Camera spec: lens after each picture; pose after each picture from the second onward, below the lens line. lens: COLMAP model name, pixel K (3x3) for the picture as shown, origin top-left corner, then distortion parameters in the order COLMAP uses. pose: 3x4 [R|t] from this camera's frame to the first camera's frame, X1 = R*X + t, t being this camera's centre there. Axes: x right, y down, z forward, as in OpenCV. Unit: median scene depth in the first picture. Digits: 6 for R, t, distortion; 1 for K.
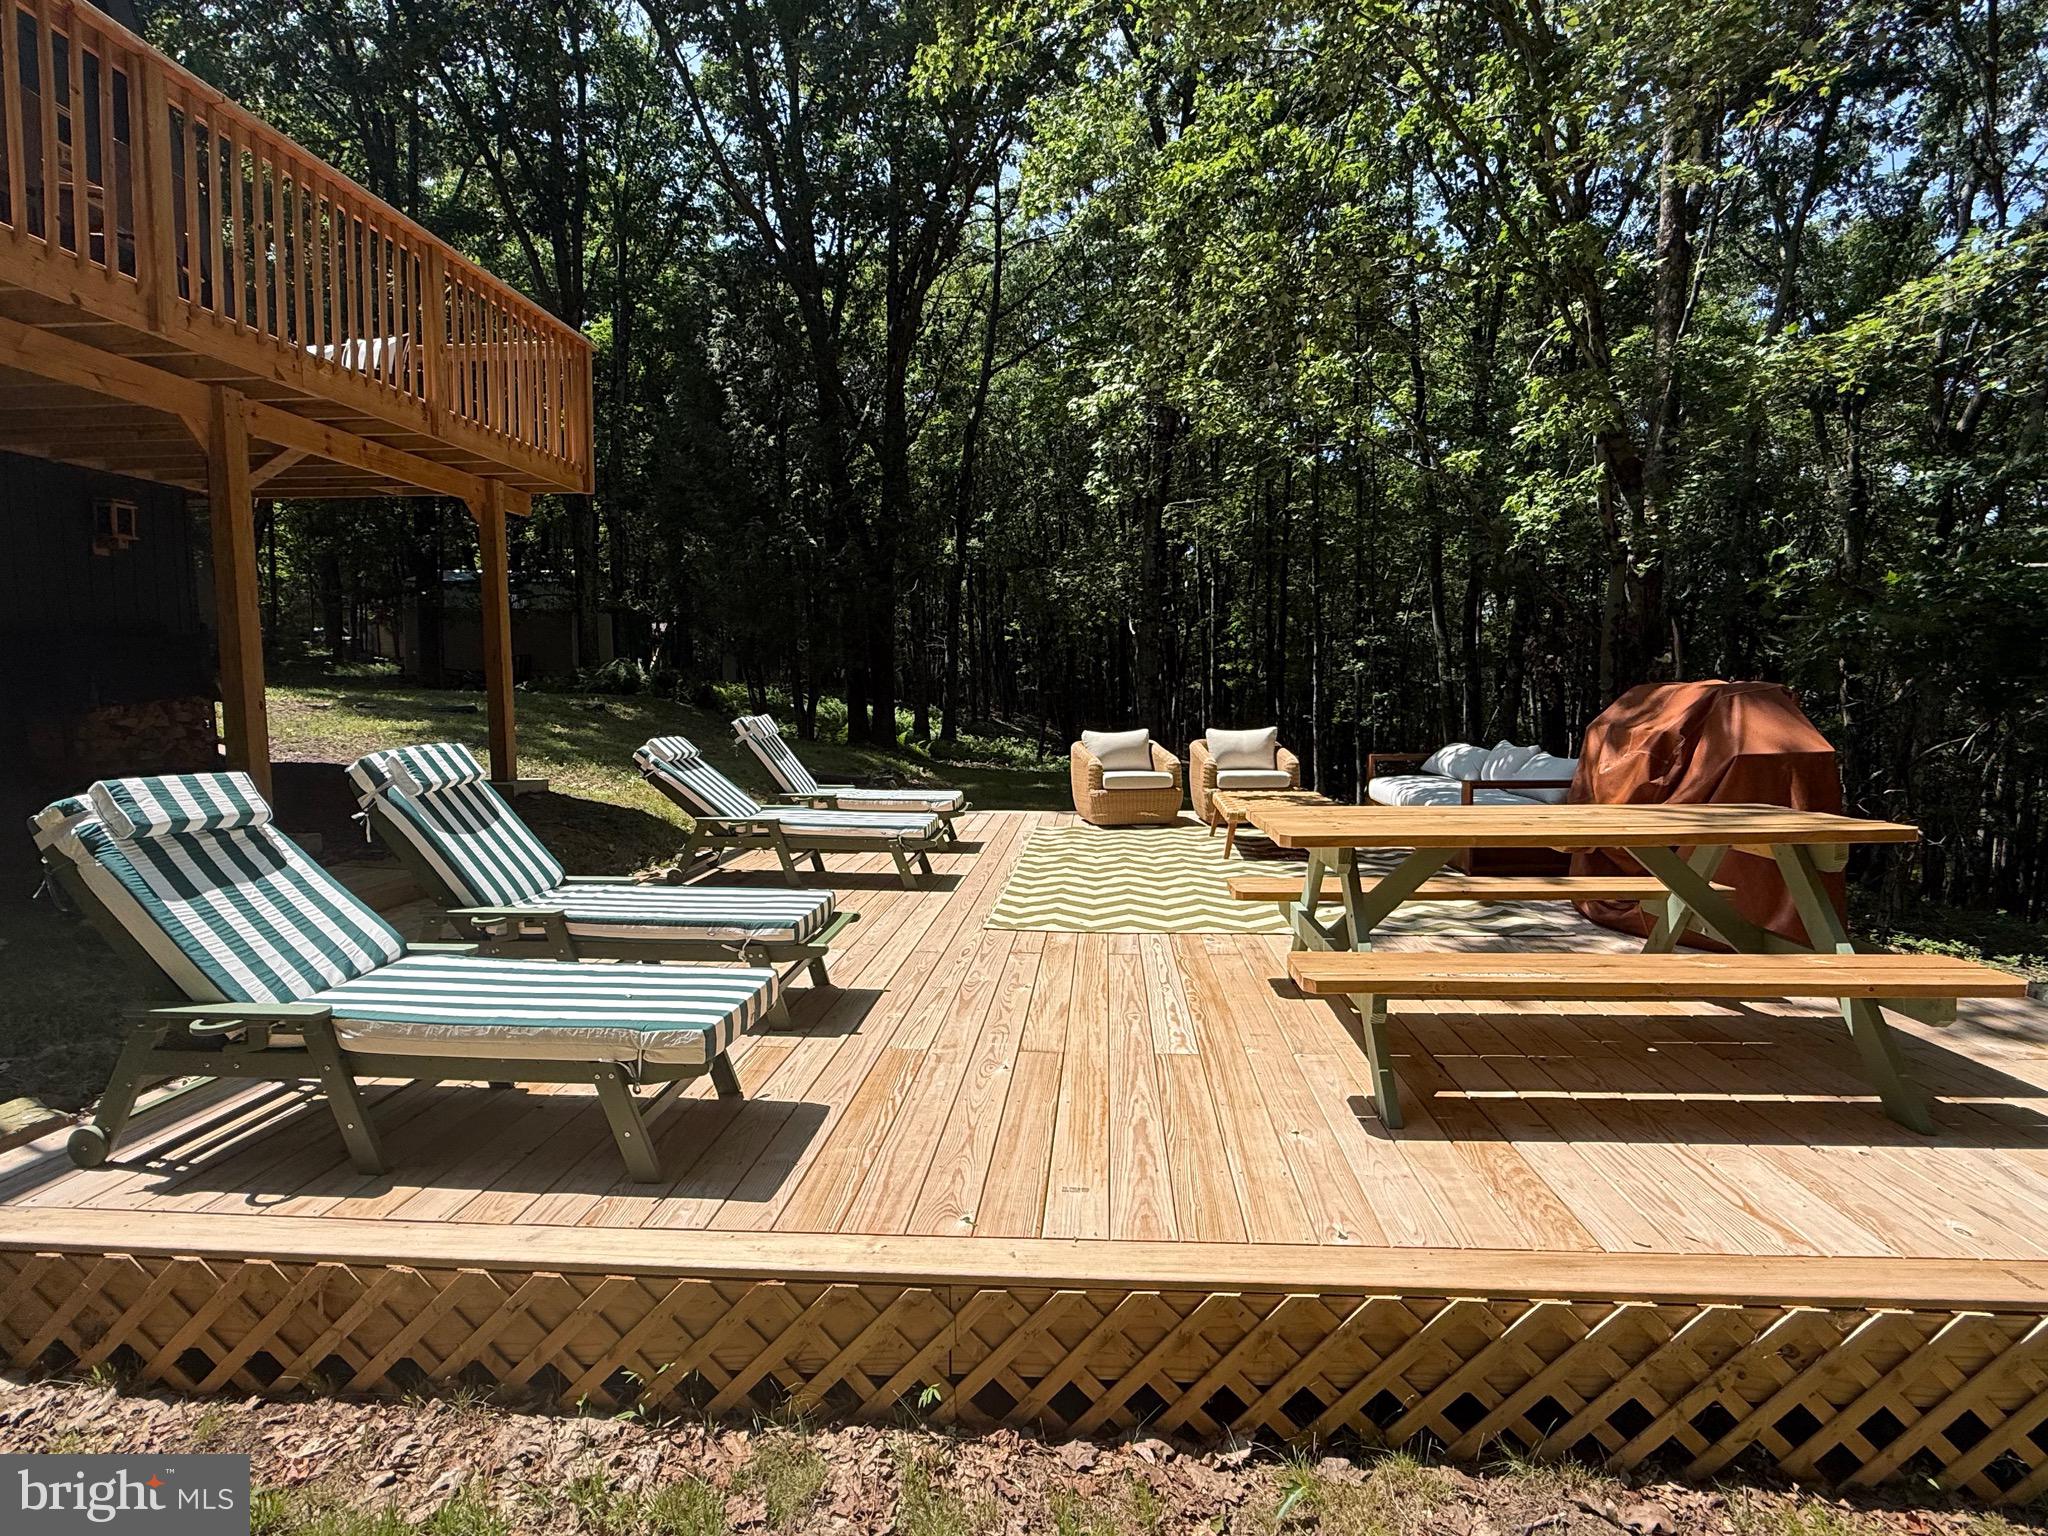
lens RADIAL K [[1004.7, 0, 1028.6], [0, 1004.7, 768.0], [0, 0, 1]] dist [0.014068, 0.001583]
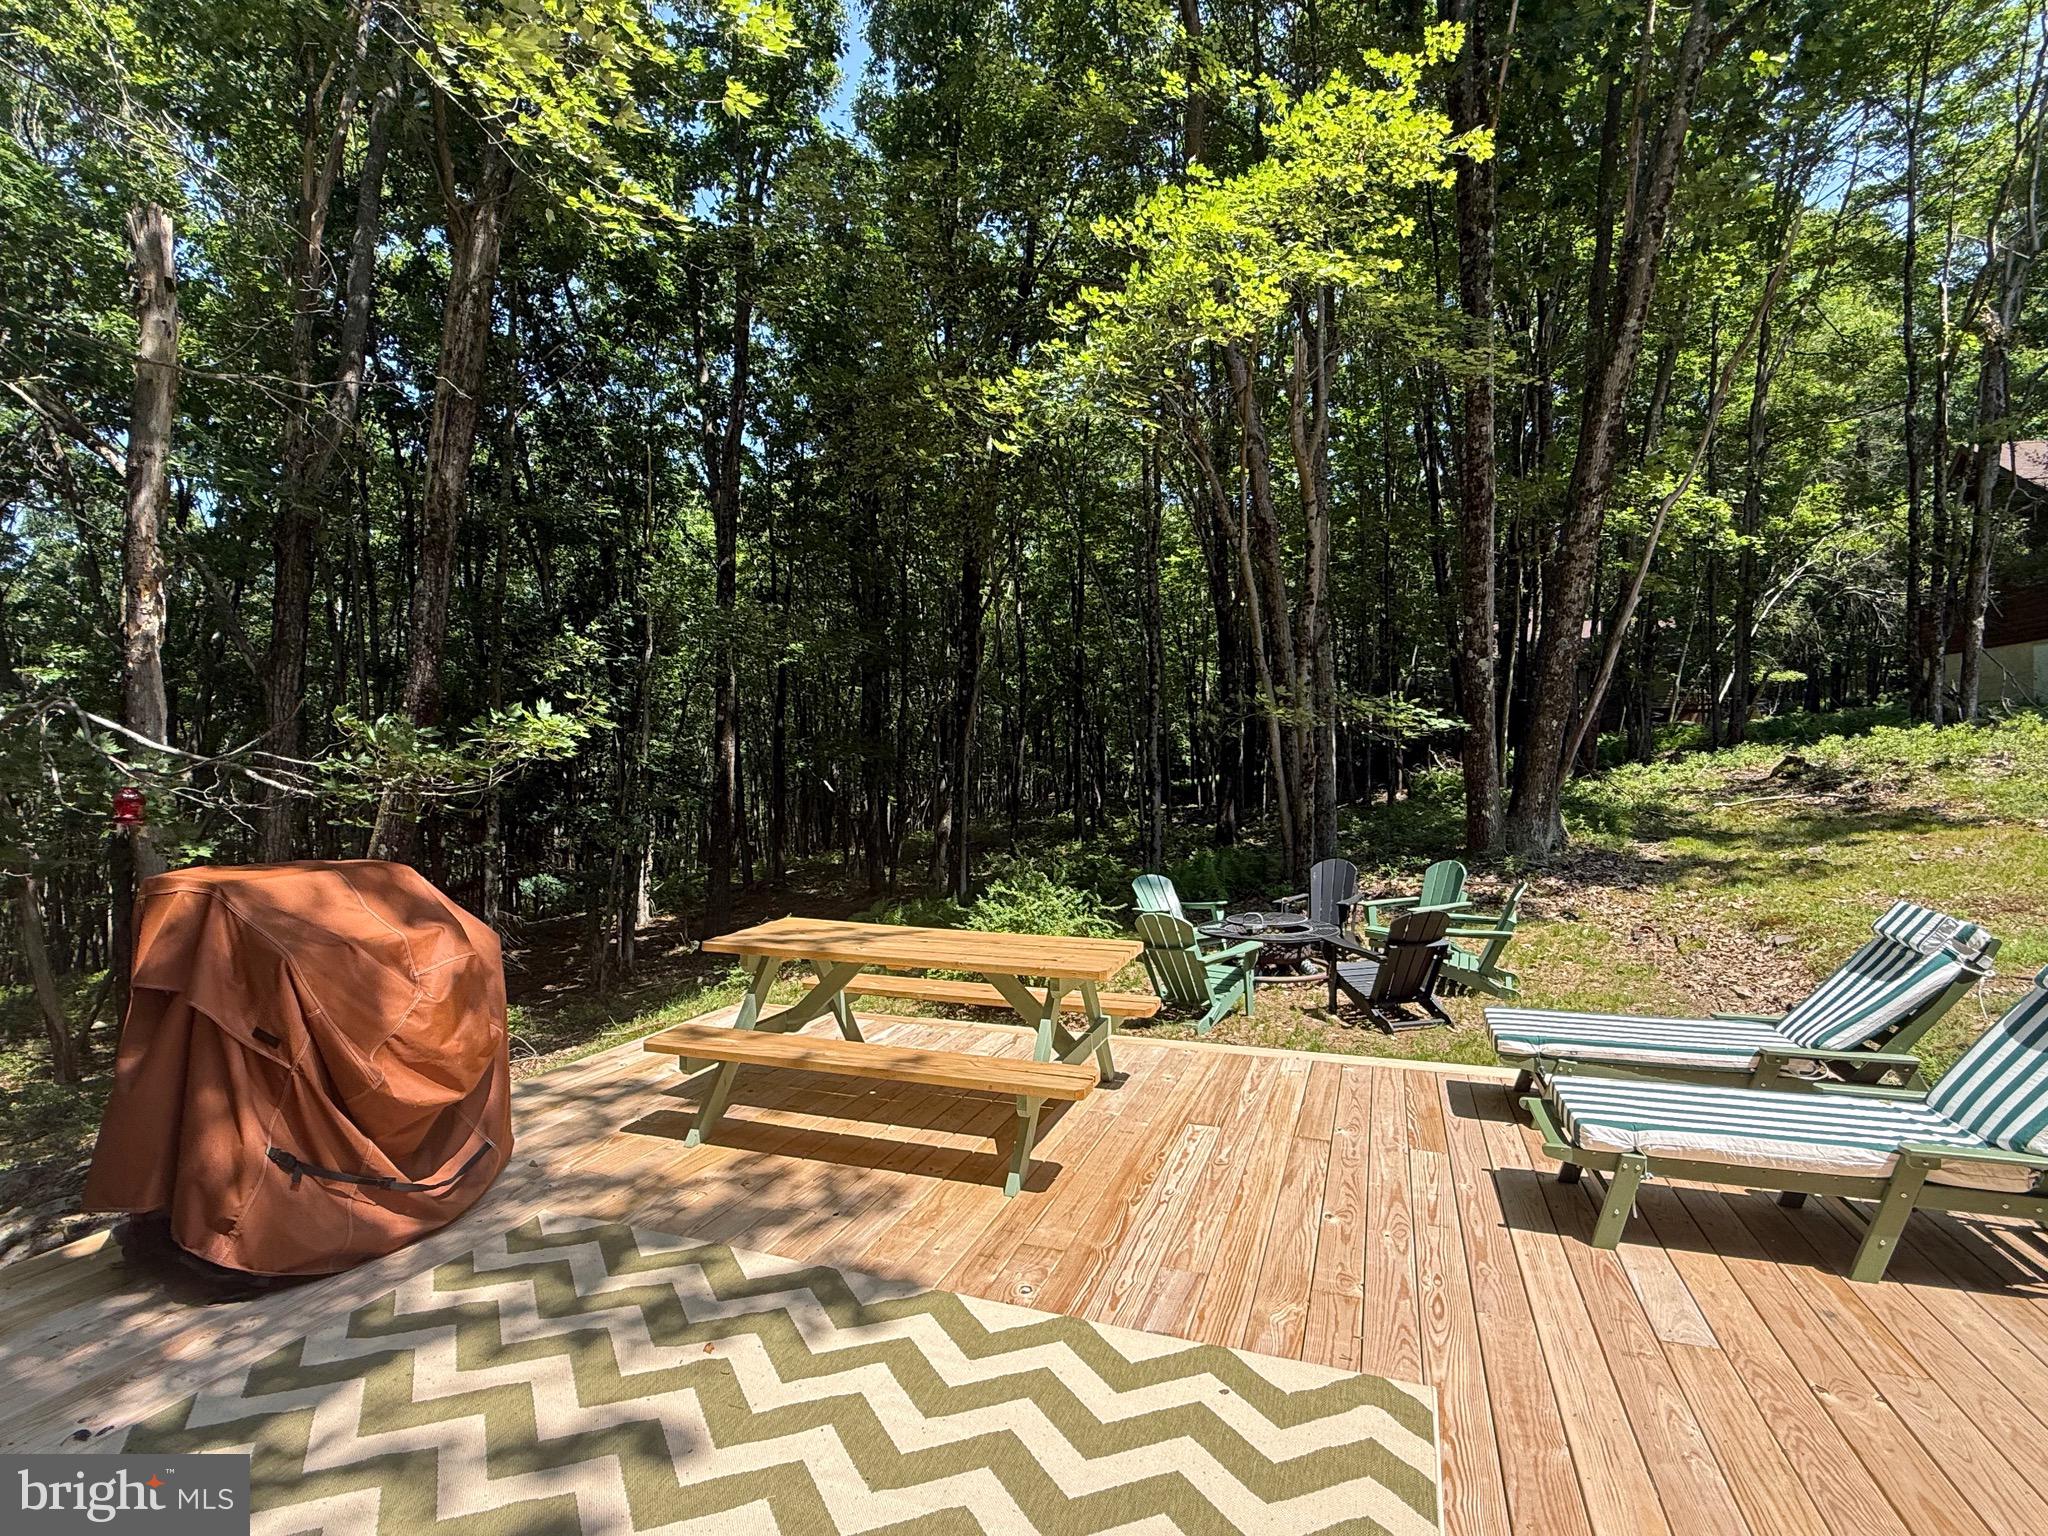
lens RADIAL K [[1004.7, 0, 1038.1], [0, 1004.7, 775.7], [0, 0, 1]] dist [0.014068, 0.001583]
pose [[-0.967679, -0.000011, 0.252186, 0.027000], [0.022437, 0.996031, 0.086137, -0.290875], [-0.251186, 0.089012, -0.963837, 2.312288]]
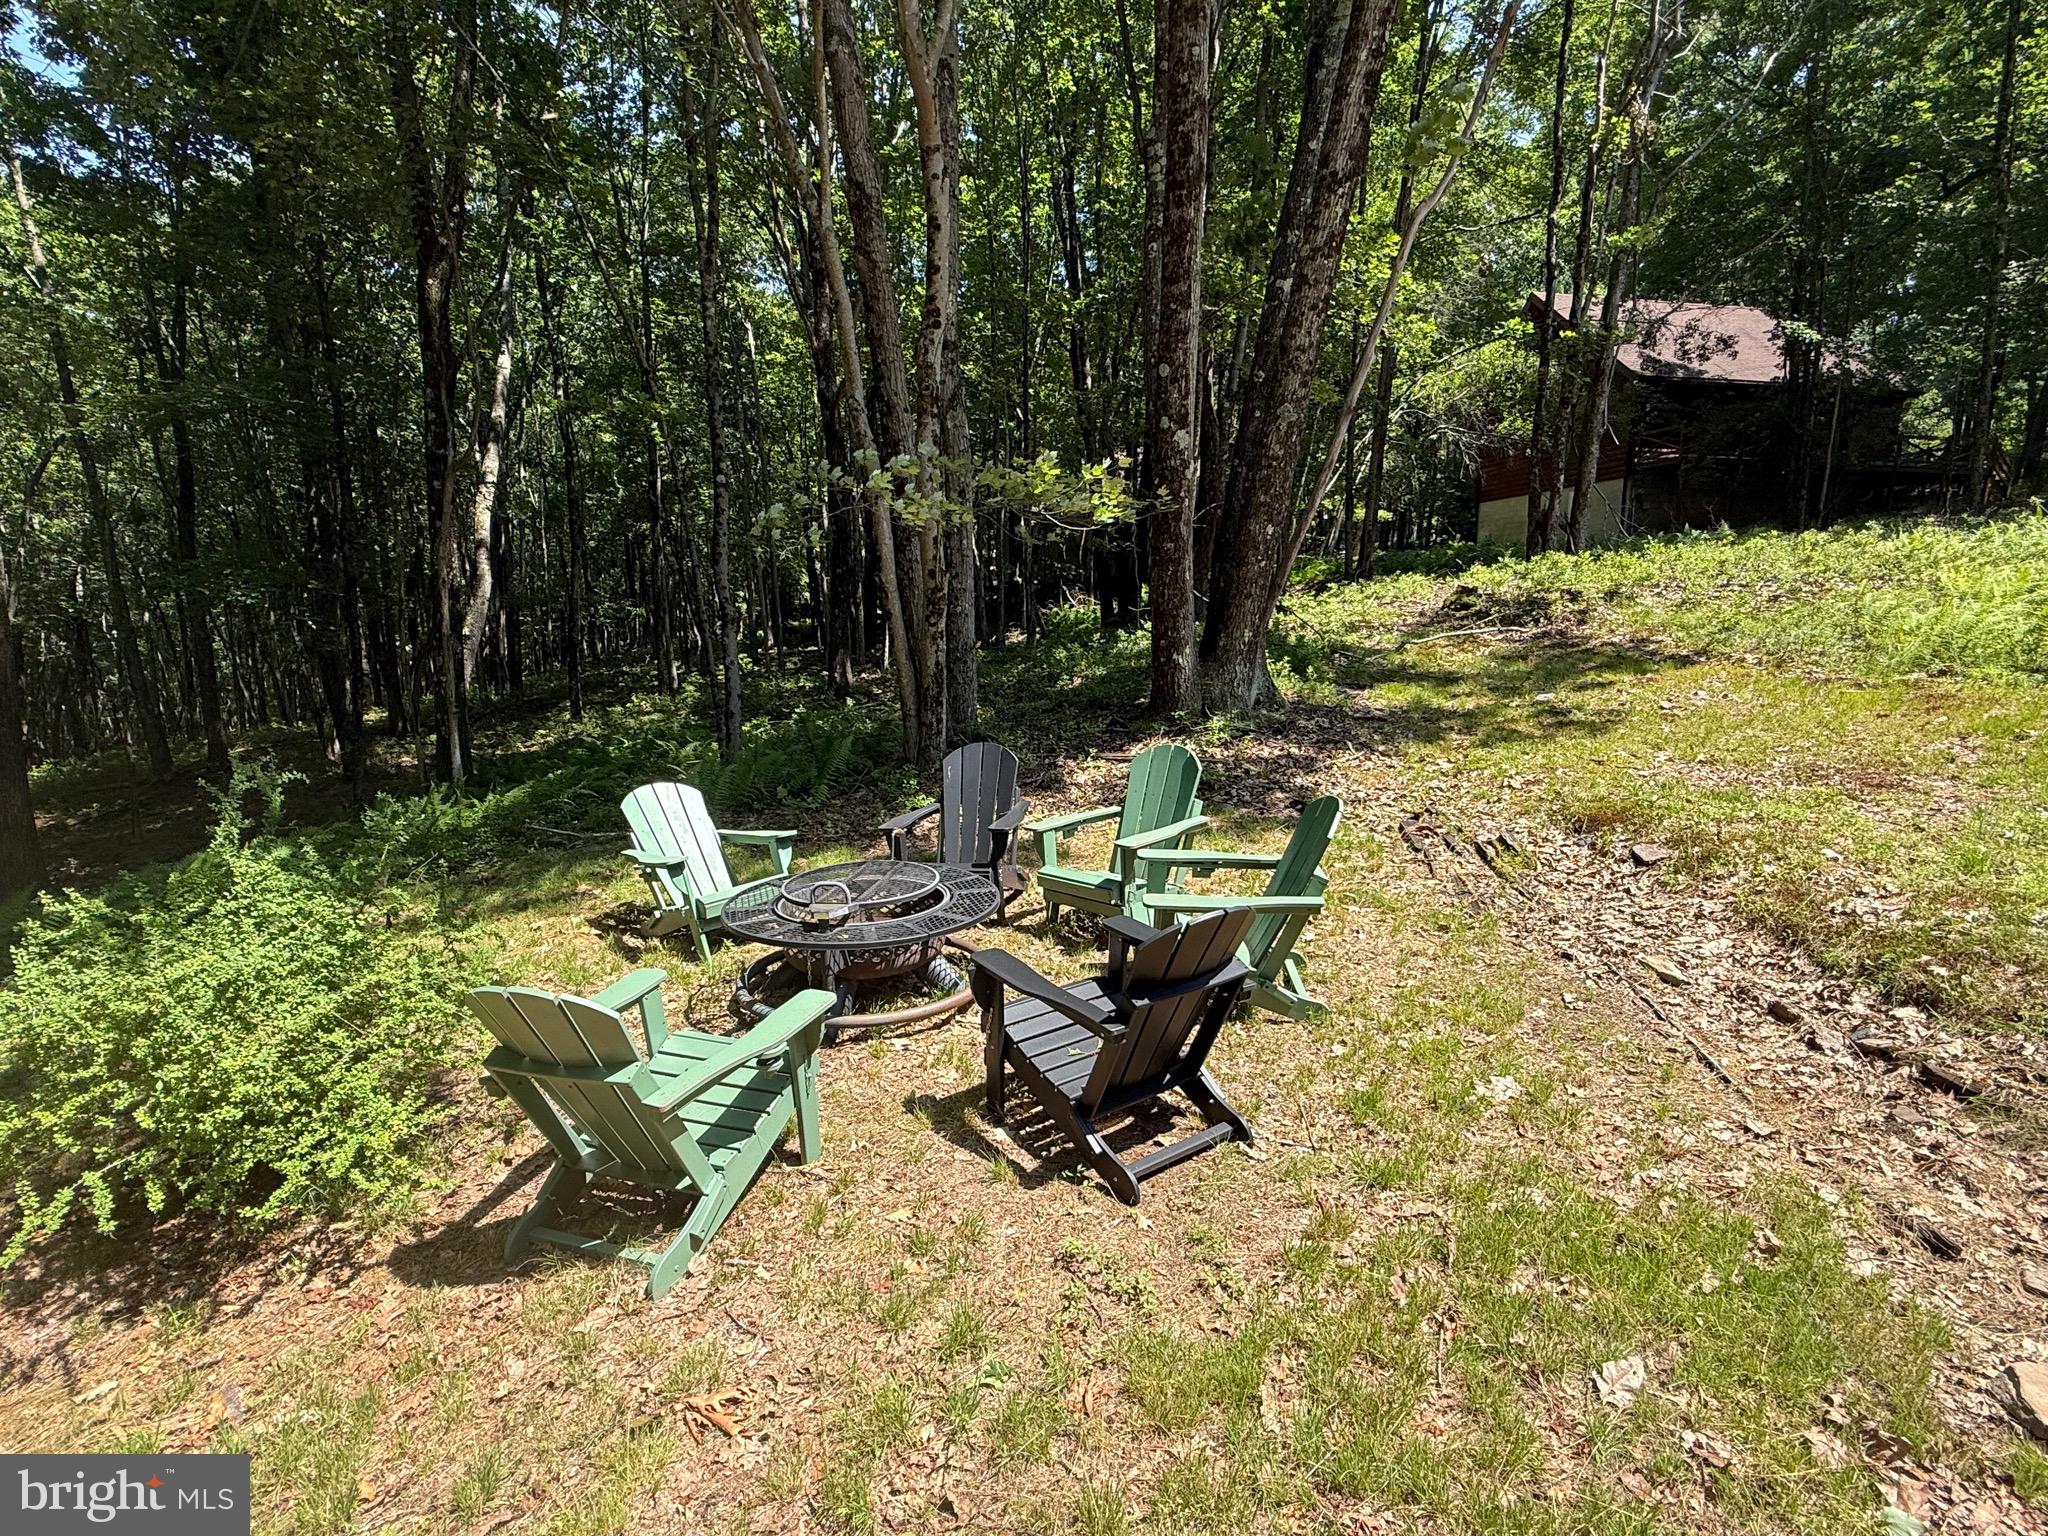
lens RADIAL K [[1004.7, 0, 1013.2], [0, 1004.7, 763.2], [0, 0, 1]] dist [0.014068, 0.001583]
pose [[-0.996566, 0.015415, -0.081356, 0.016312], [-0.003900, 0.972691, 0.232069, -0.130422], [0.082712, 0.231590, -0.969291, 0.845337]]
